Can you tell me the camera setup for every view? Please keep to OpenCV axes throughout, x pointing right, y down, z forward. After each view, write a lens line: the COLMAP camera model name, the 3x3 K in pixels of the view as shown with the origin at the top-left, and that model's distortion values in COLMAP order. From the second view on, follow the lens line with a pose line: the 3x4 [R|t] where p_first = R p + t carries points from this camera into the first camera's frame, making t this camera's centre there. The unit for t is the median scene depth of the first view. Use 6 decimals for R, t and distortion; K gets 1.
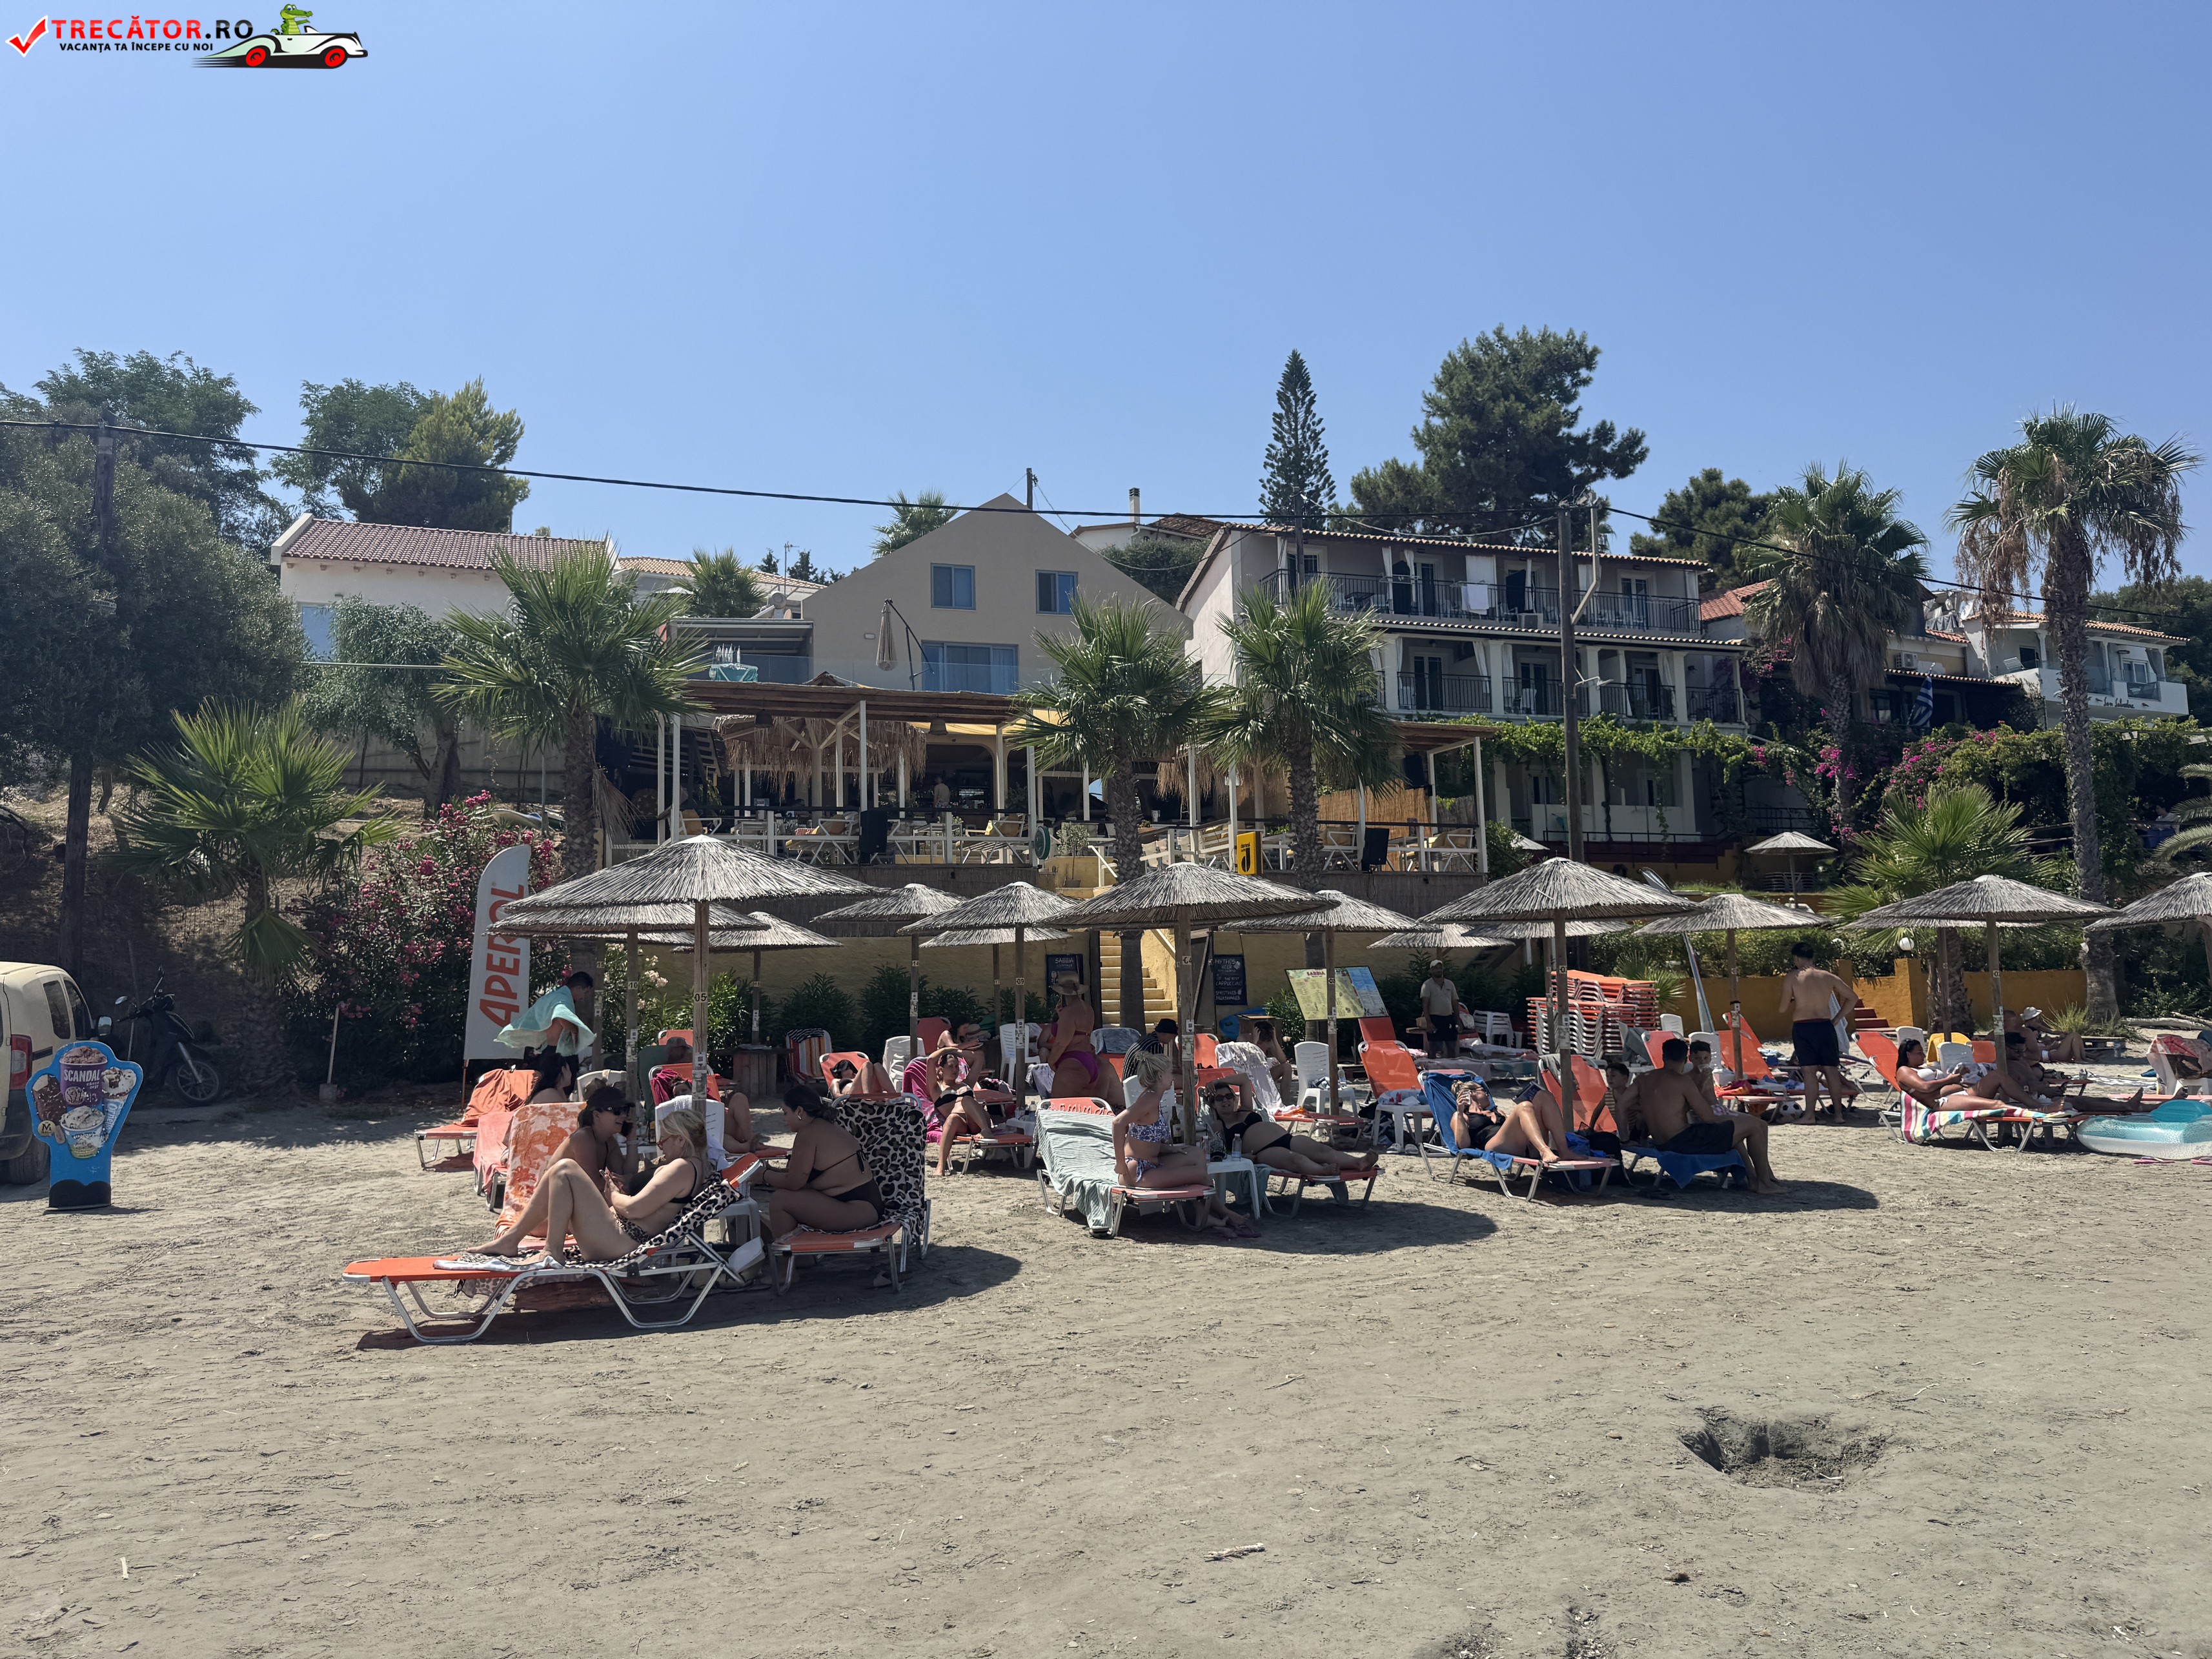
lens RADIAL K [[1560.0, 0, 1125.9], [0, 1560.0, 822.1], [0, 0, 1]] dist [0.021836, -0.026016]
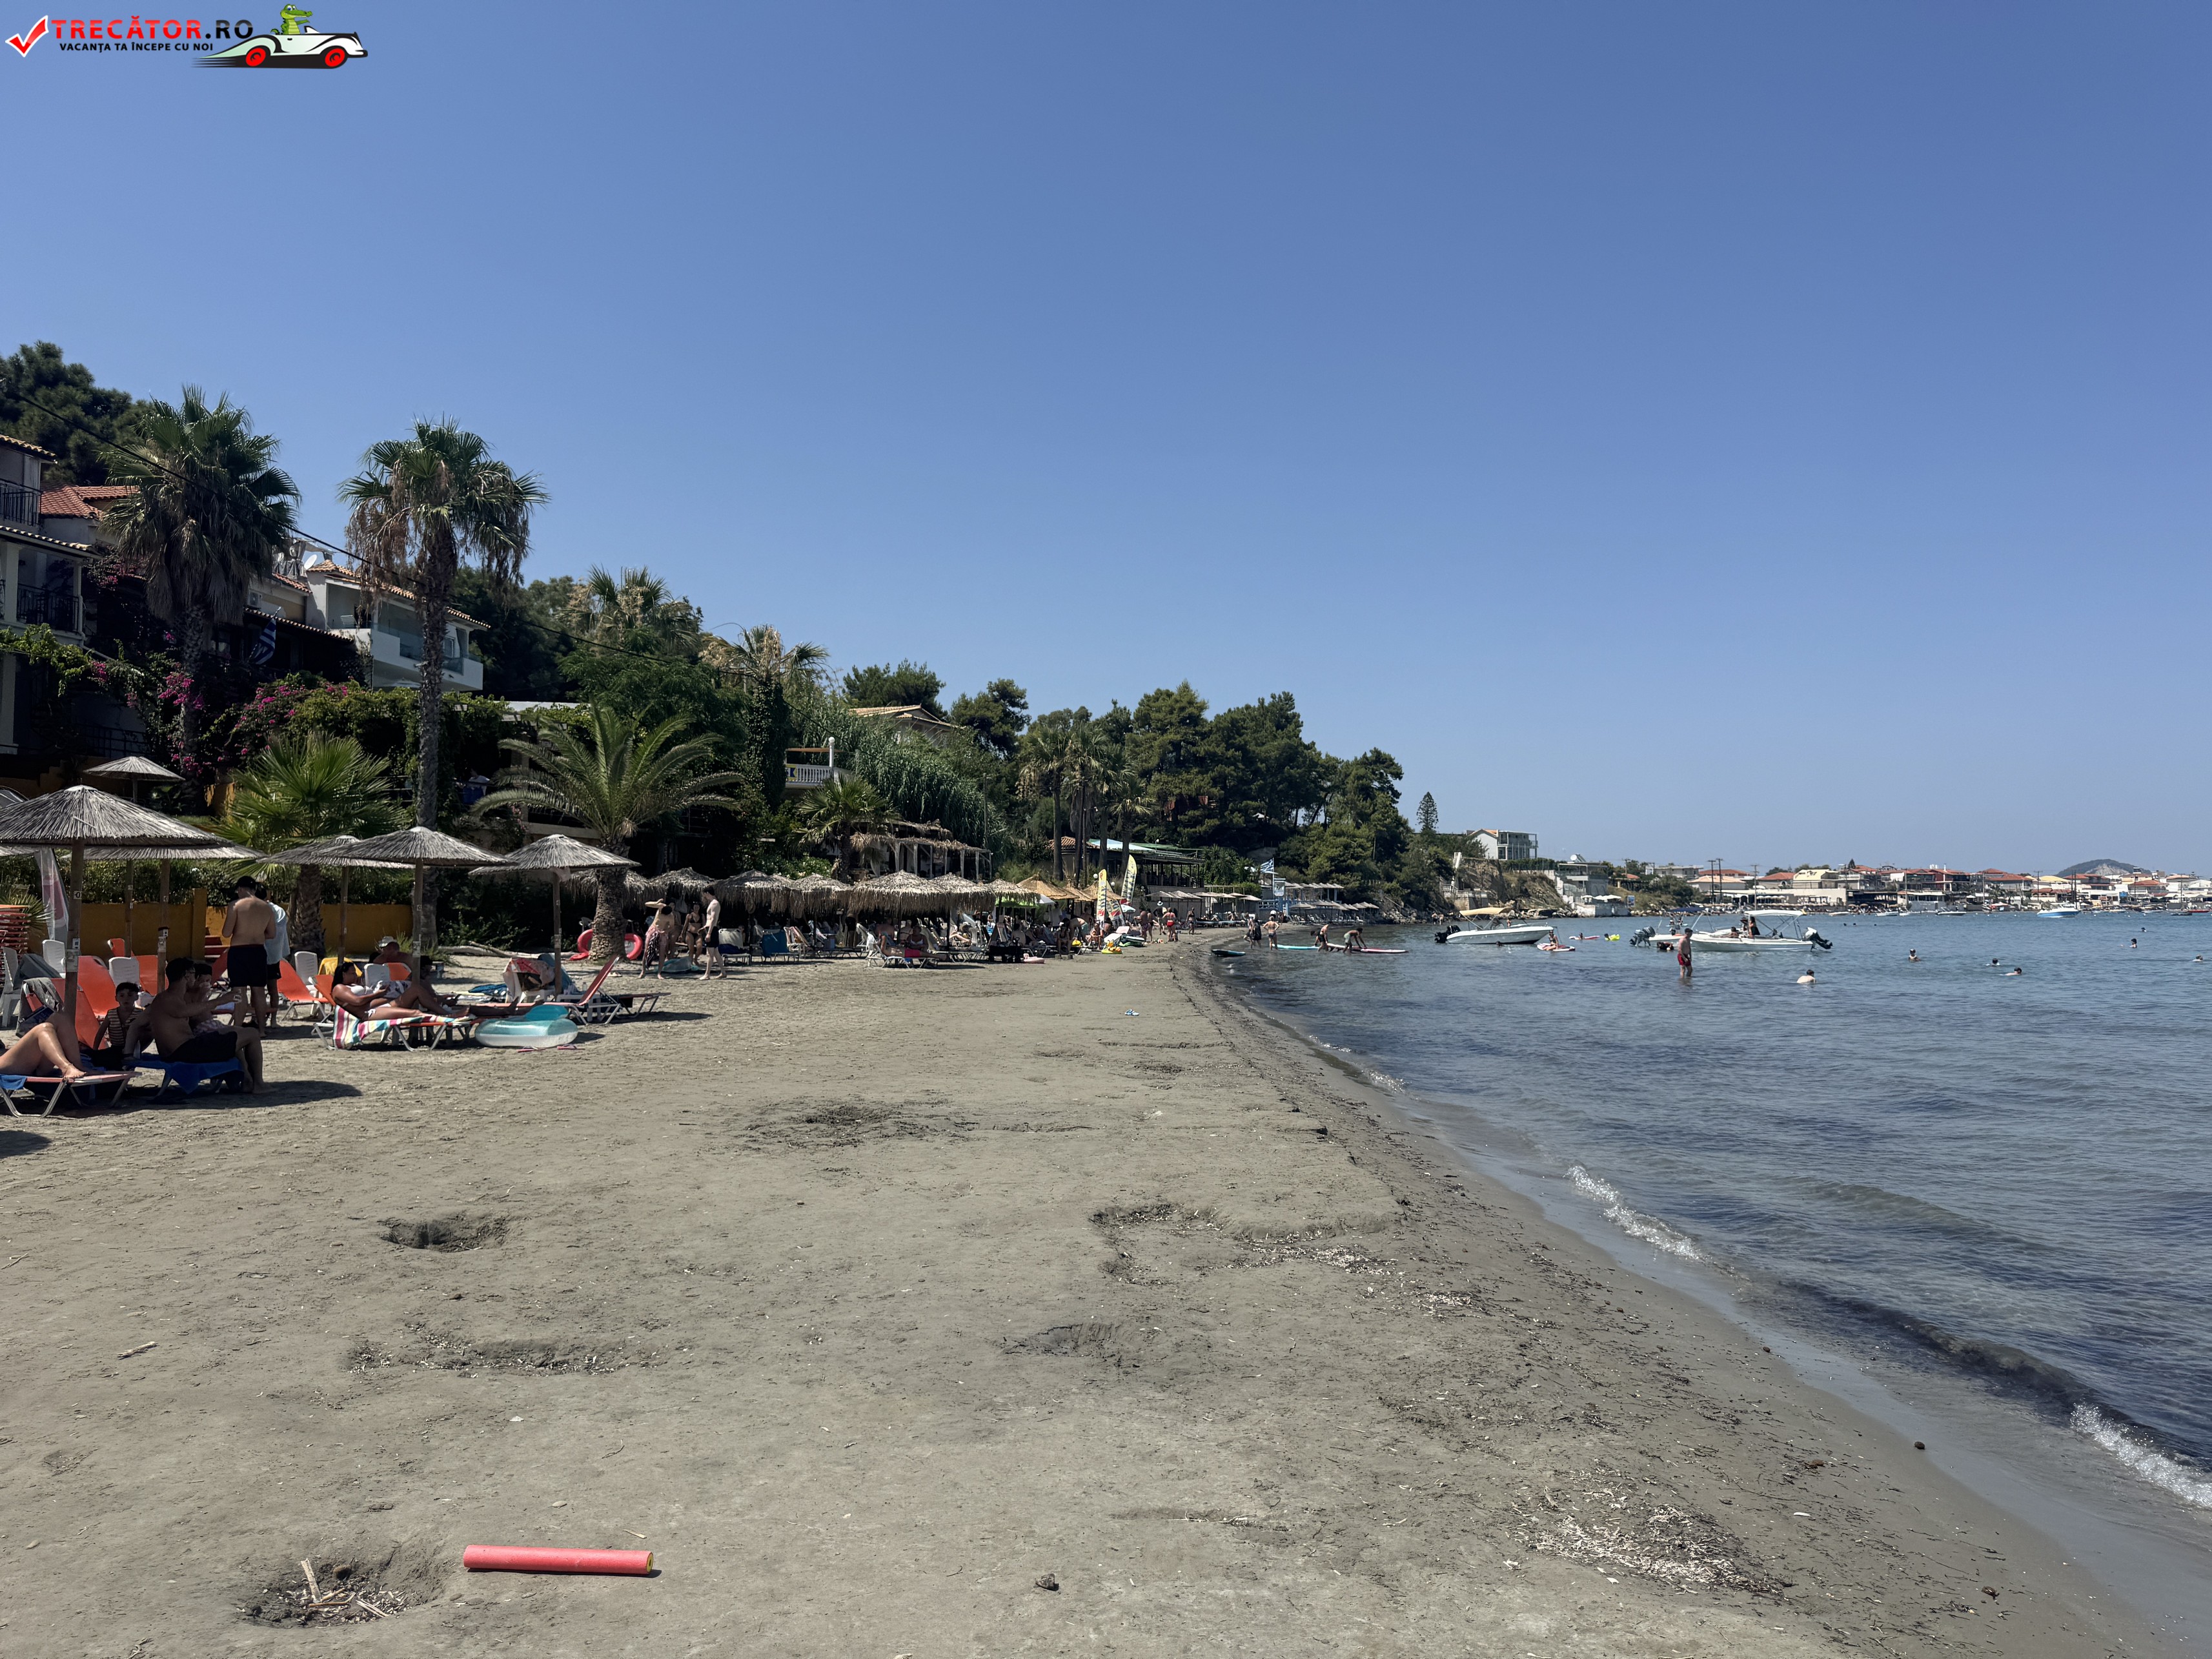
lens RADIAL K [[1560.0, 0, 1125.9], [0, 1560.0, 822.1], [0, 0, 1]] dist [0.021836, -0.026016]
pose [[0.519093, 0.070967, 0.851767, -0.105384], [-0.108725, 0.993934, -0.016551, -0.004938], [-0.847774, -0.084017, 0.523660, -0.053300]]
